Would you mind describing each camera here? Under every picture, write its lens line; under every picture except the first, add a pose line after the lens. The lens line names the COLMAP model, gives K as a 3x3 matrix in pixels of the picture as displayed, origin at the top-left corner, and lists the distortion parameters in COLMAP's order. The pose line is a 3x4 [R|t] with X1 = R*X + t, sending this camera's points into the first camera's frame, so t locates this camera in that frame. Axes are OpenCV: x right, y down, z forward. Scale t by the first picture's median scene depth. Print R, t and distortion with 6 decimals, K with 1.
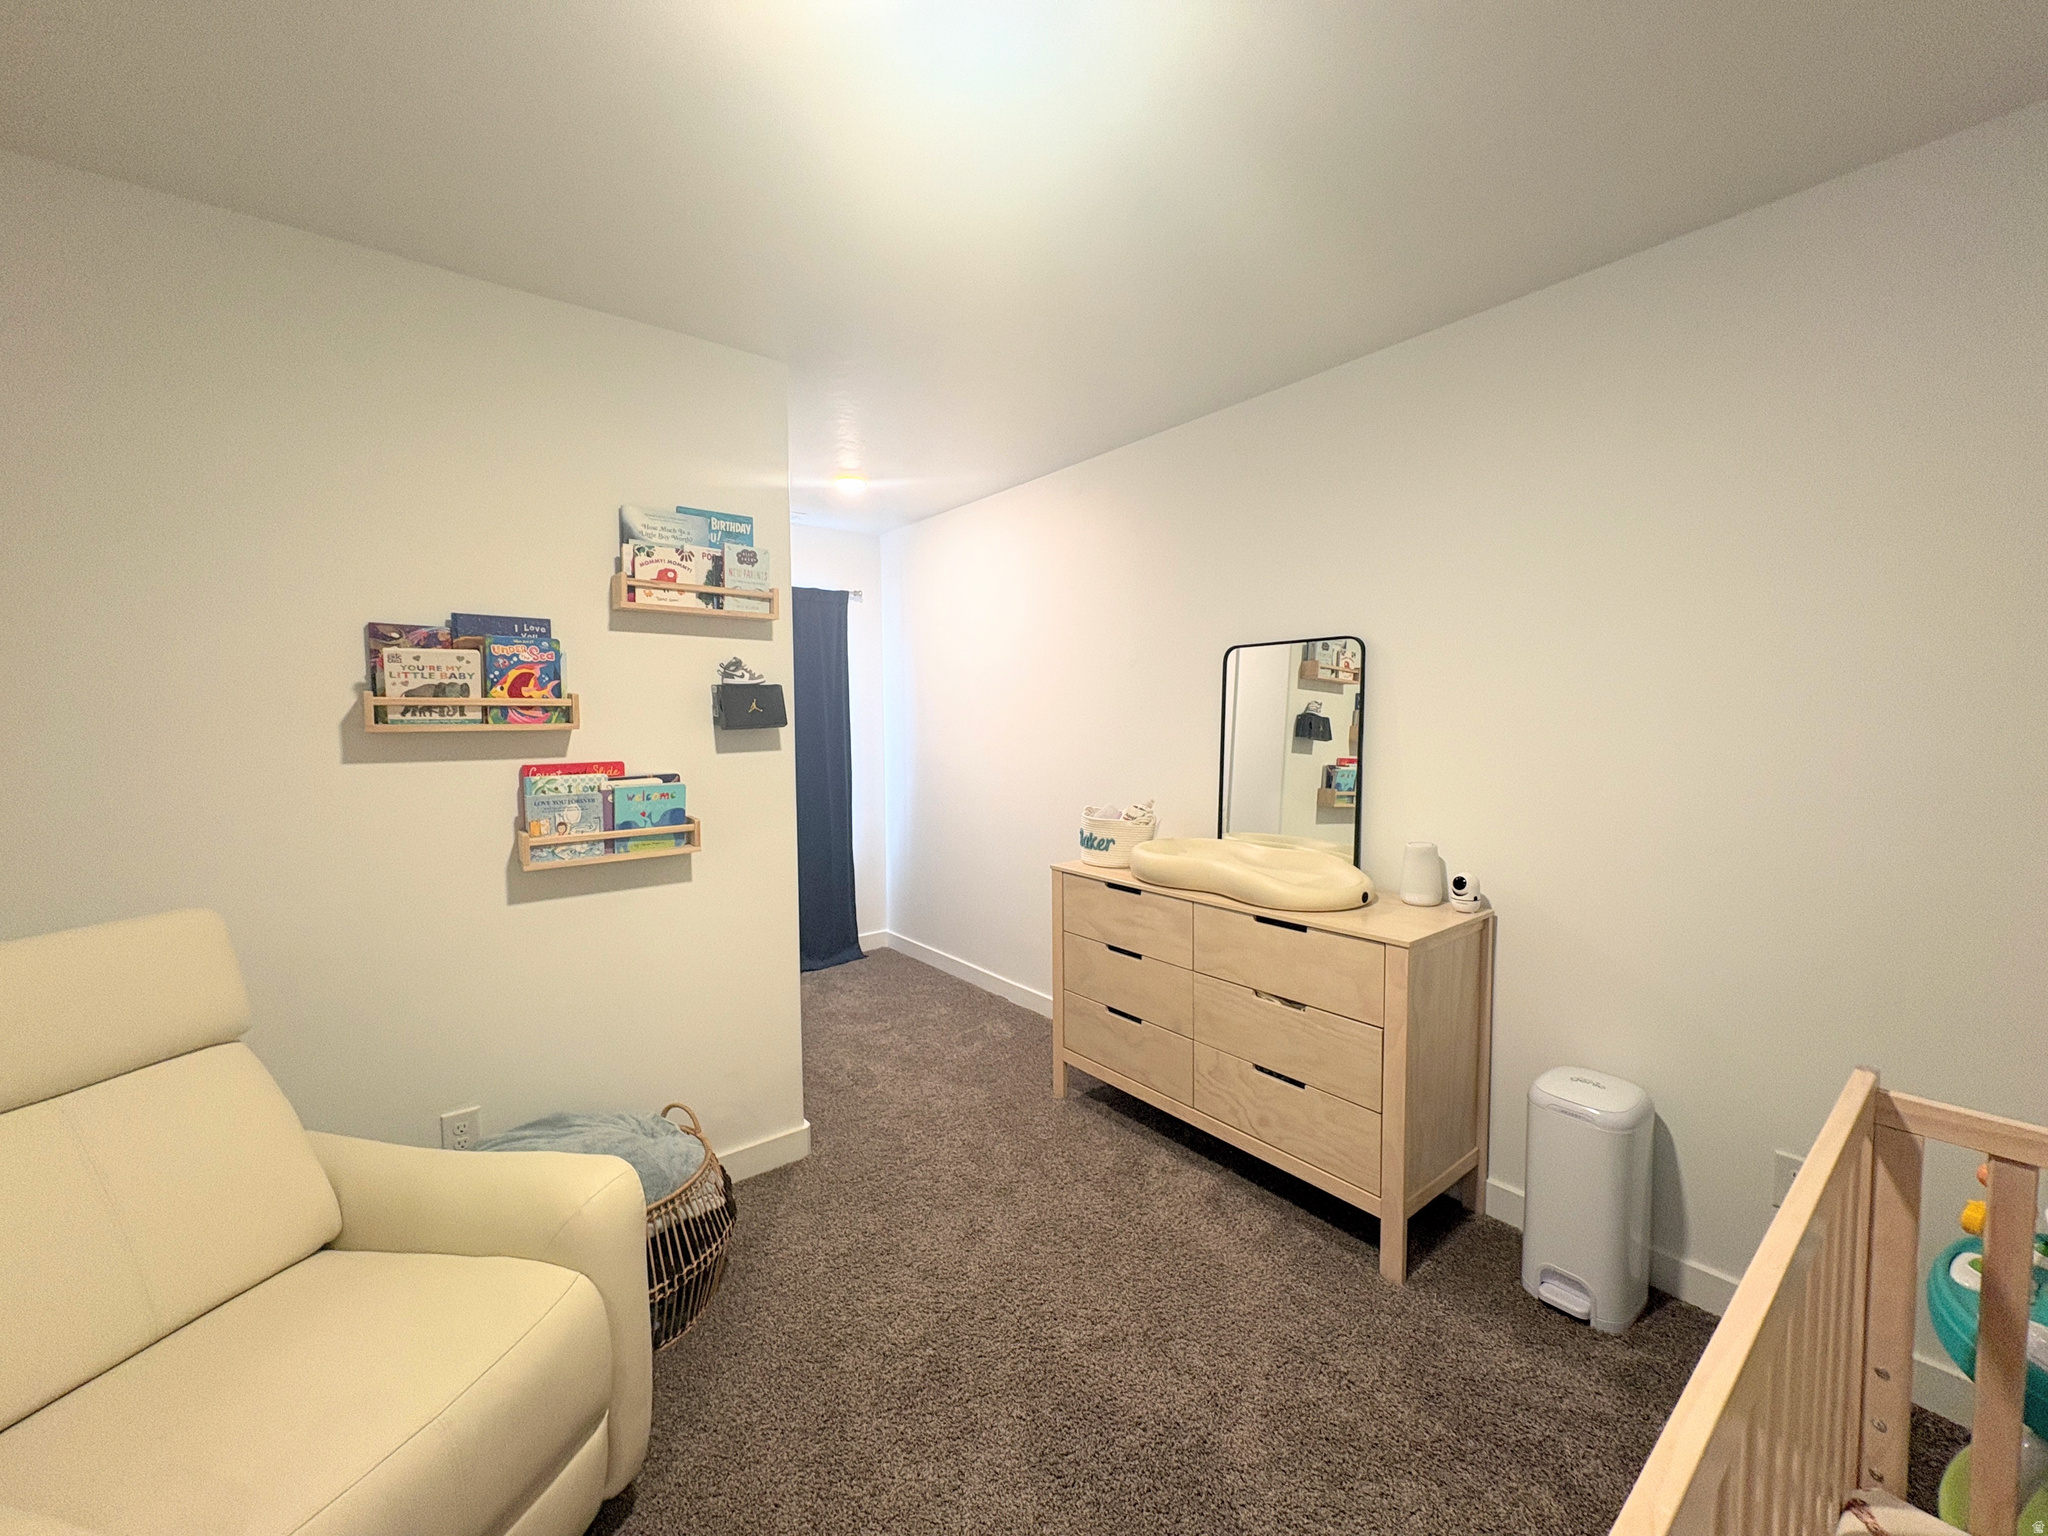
lens RADIAL K [[814.4, 0, 1025.1], [0, 814.4, 767.3], [0, 0, 1]] dist [-0.000122, 0.000198]
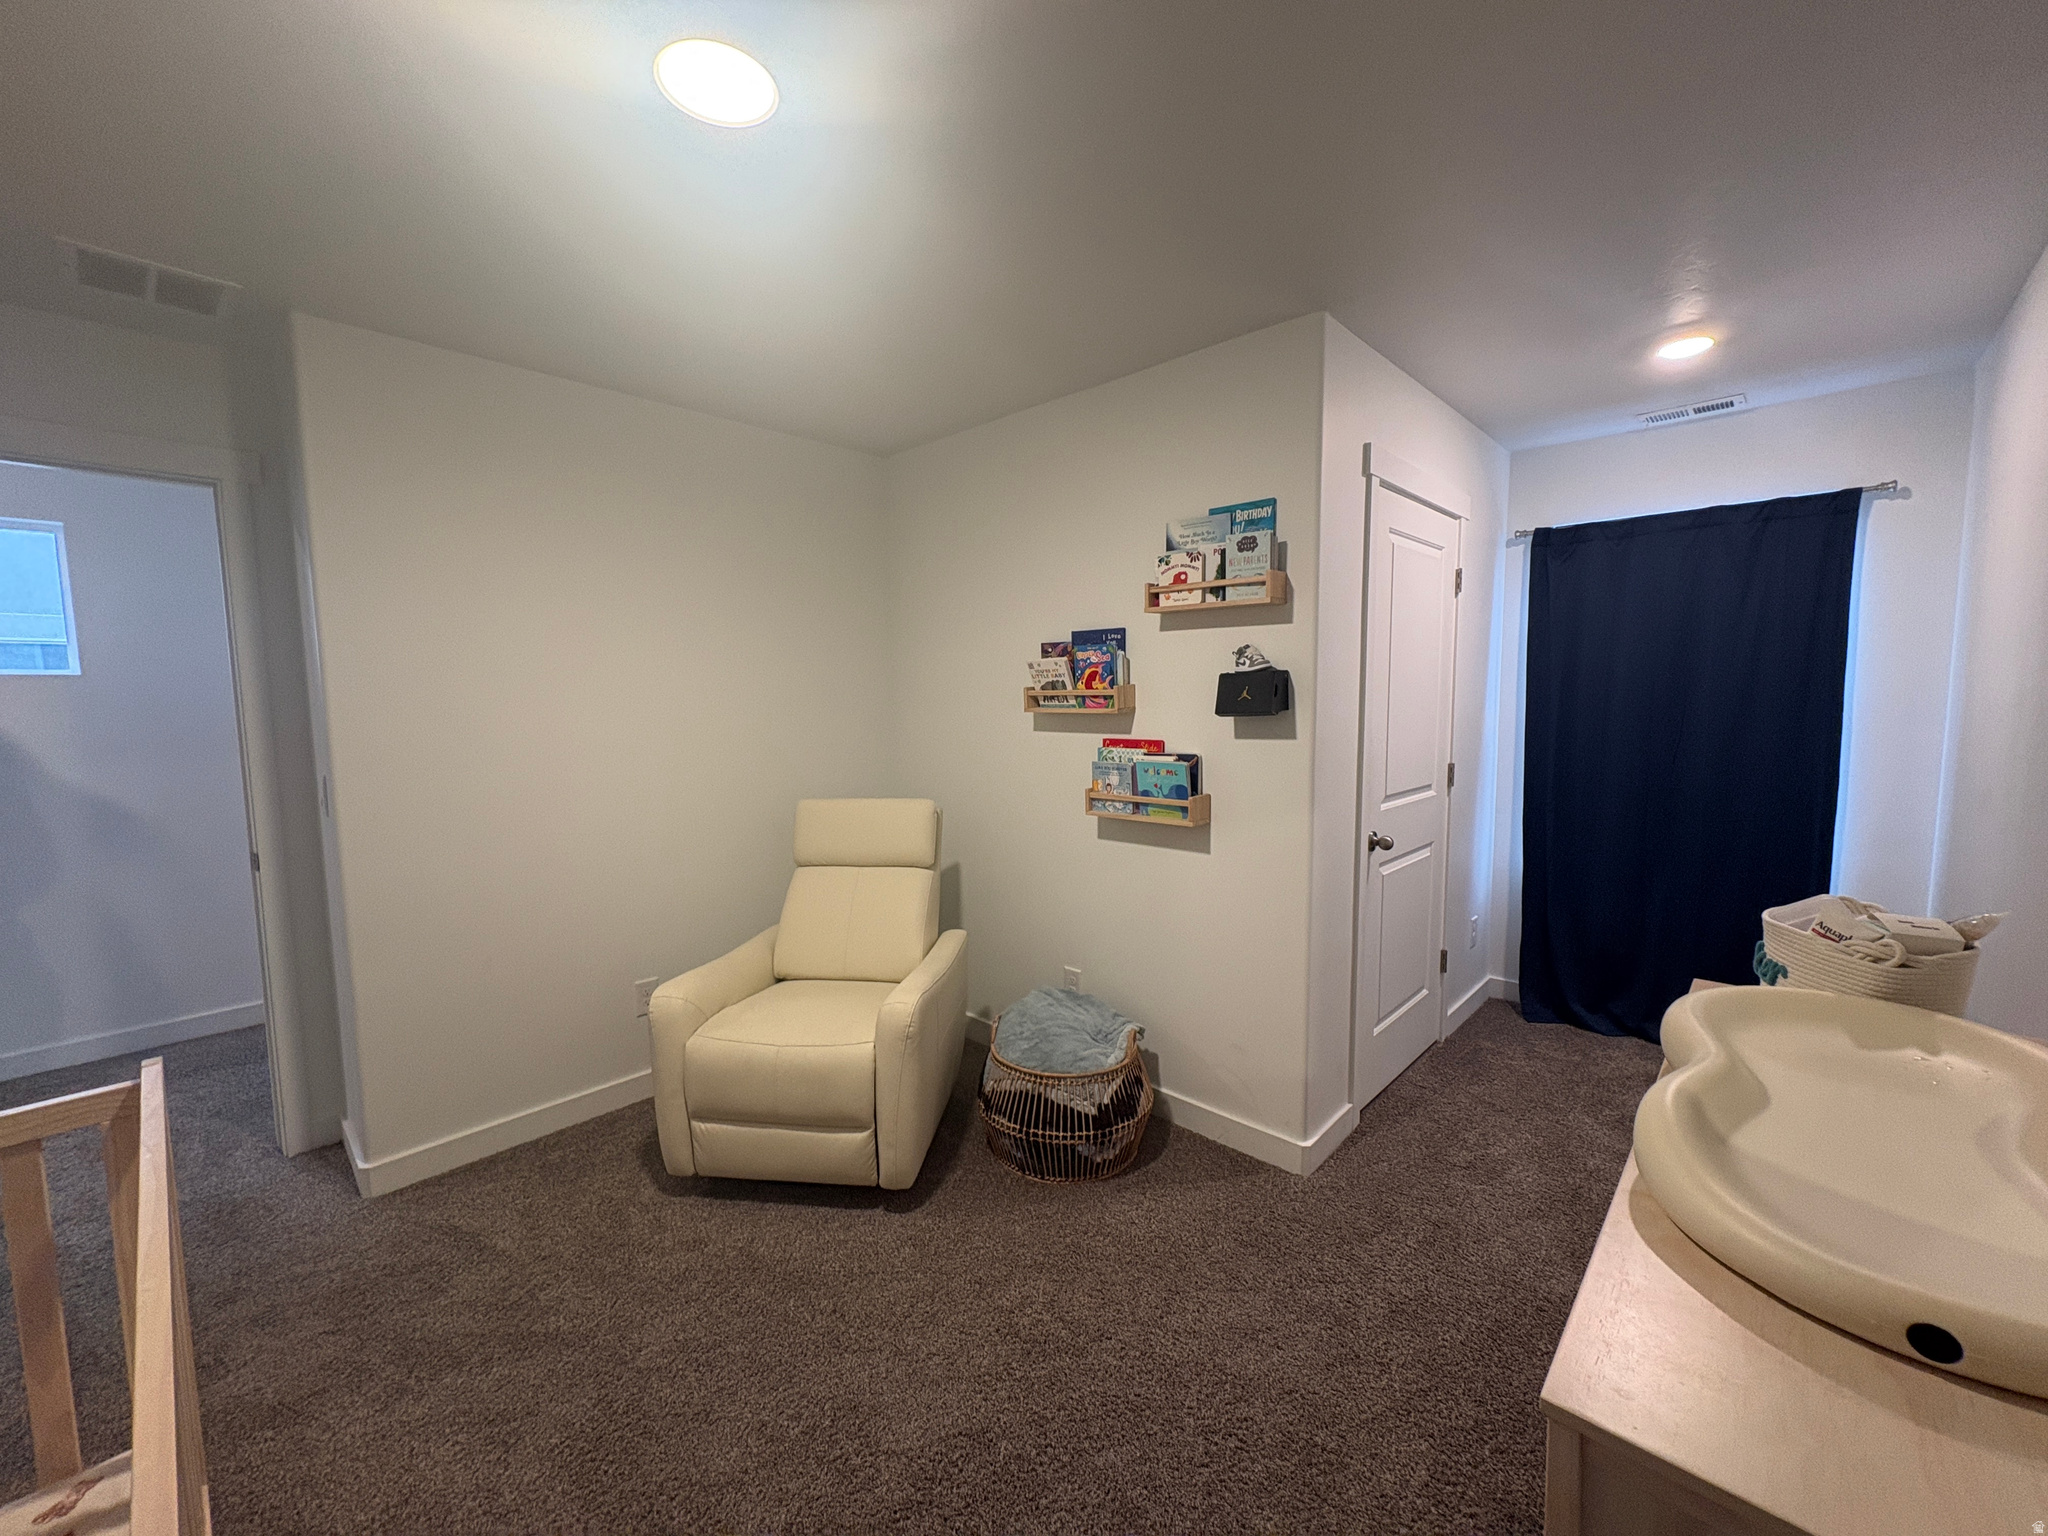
lens RADIAL K [[814.4, 0, 1025.1], [0, 814.4, 767.3], [0, 0, 1]] dist [-0.000122, 0.000198]
pose [[0.144075, 0.095432, -0.984954, 0.667381], [-0.049890, 0.994774, 0.089086, -0.065408], [0.988308, 0.036304, 0.148083, 0.633580]]
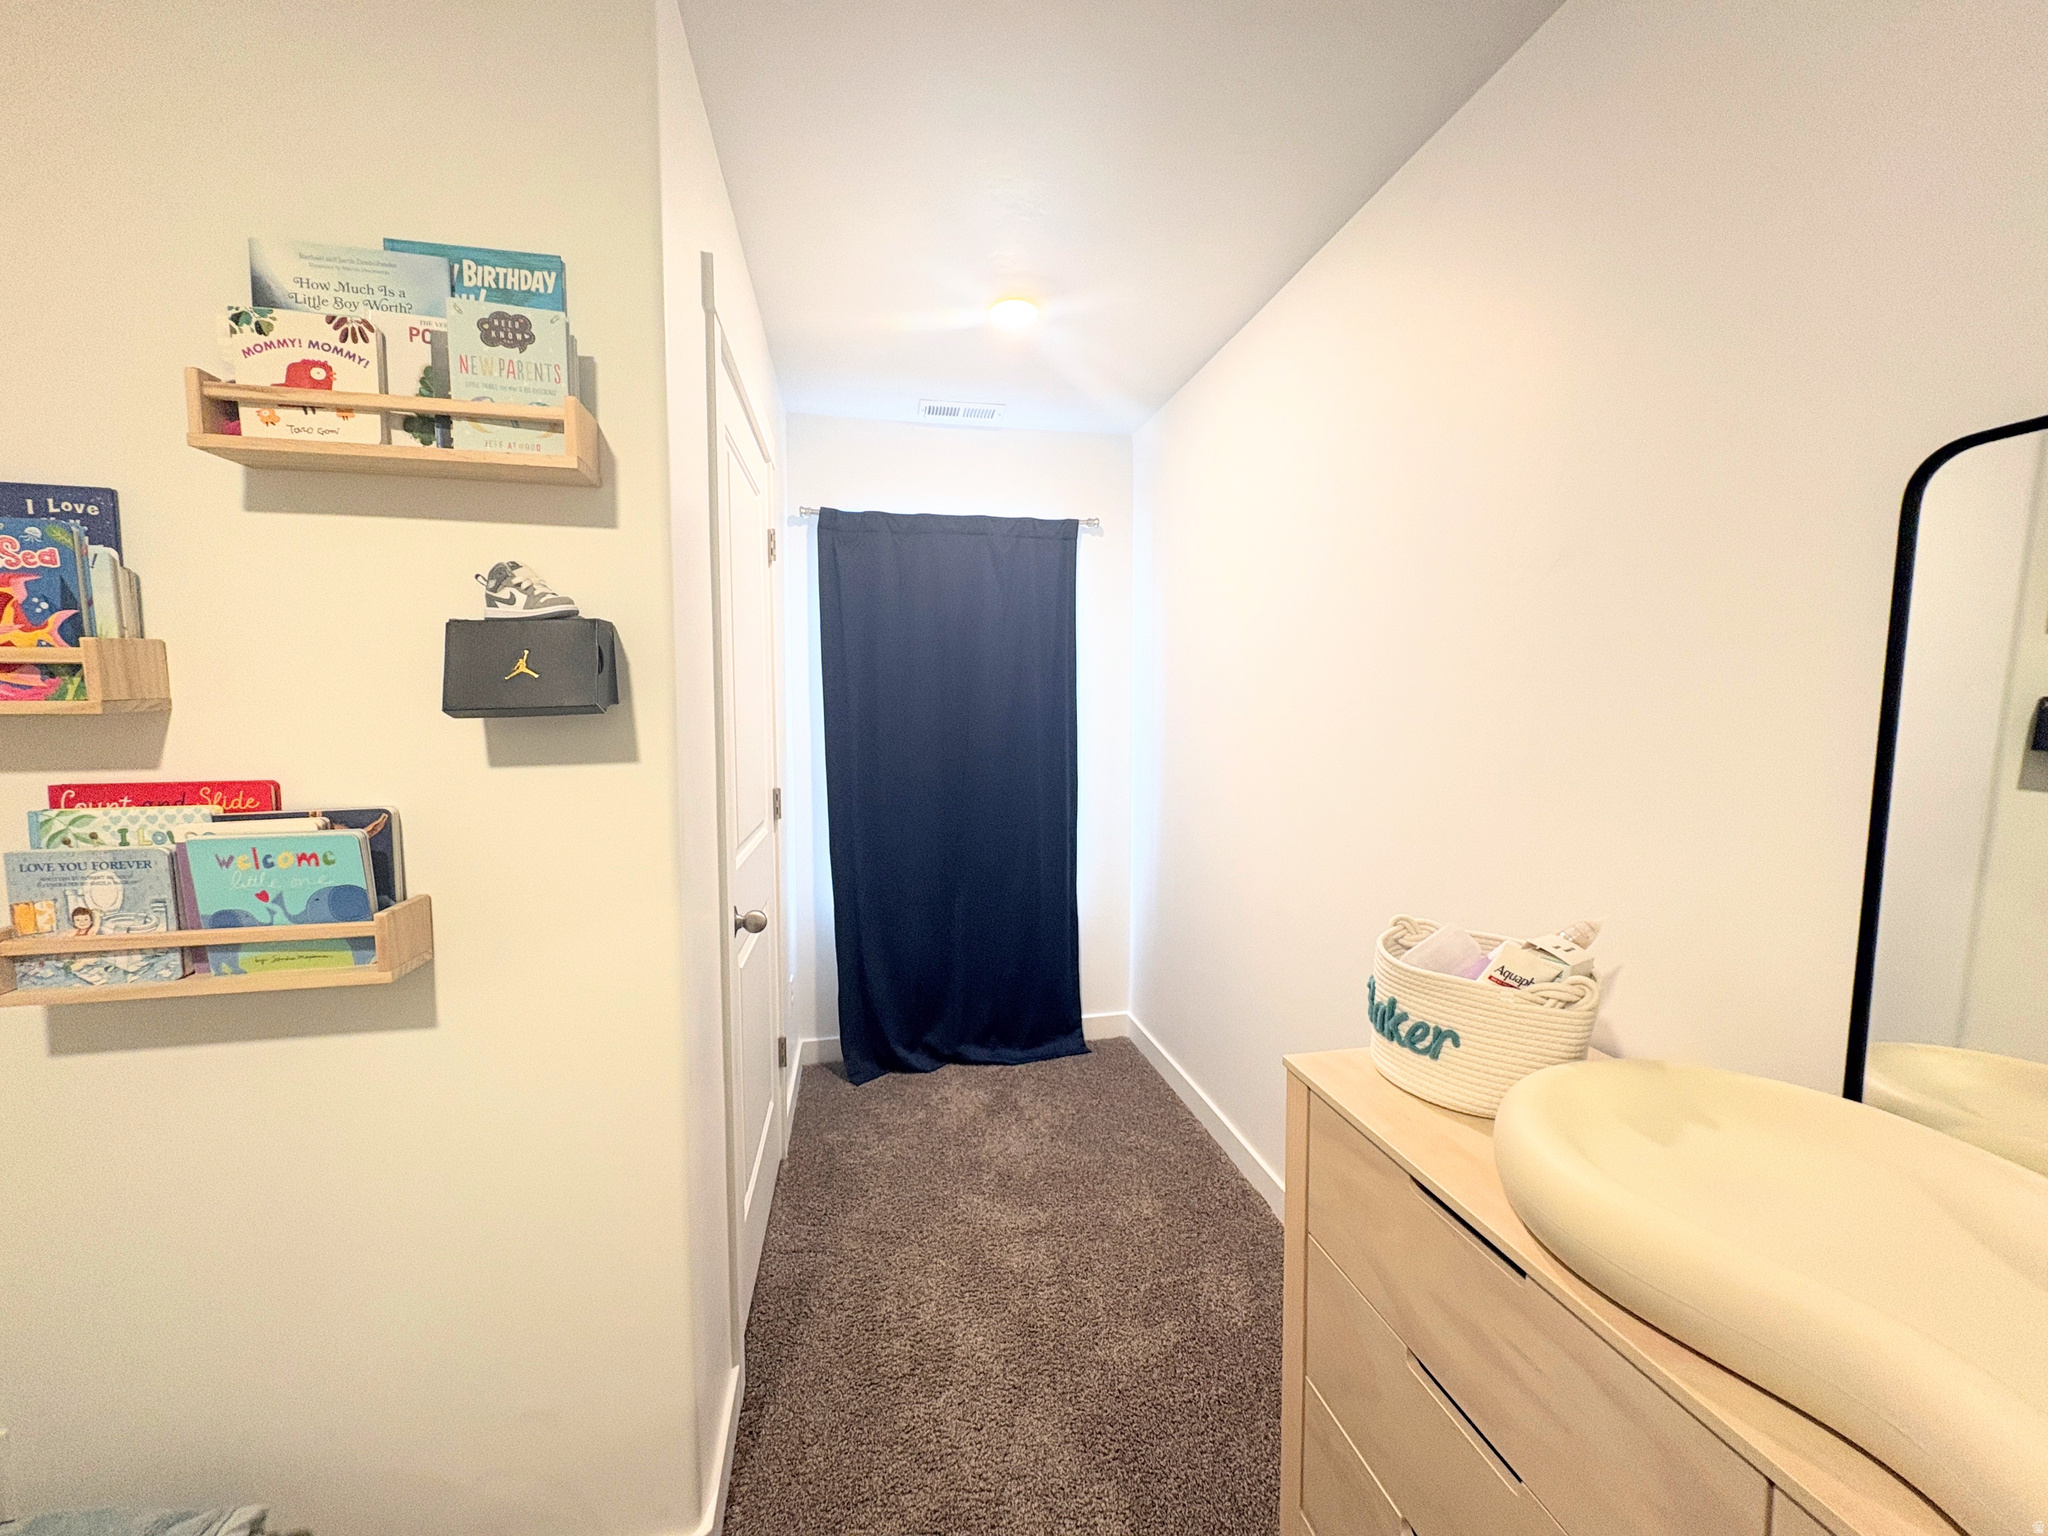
lens RADIAL K [[814.4, 0, 1025.1], [0, 814.4, 767.3], [0, 0, 1]] dist [-0.000122, 0.000198]
pose [[0.891021, 0.036523, -0.452491, 0.128698], [-0.031822, 0.999331, 0.017998, -0.038837], [0.452846, -0.001638, 0.891587, 0.780014]]
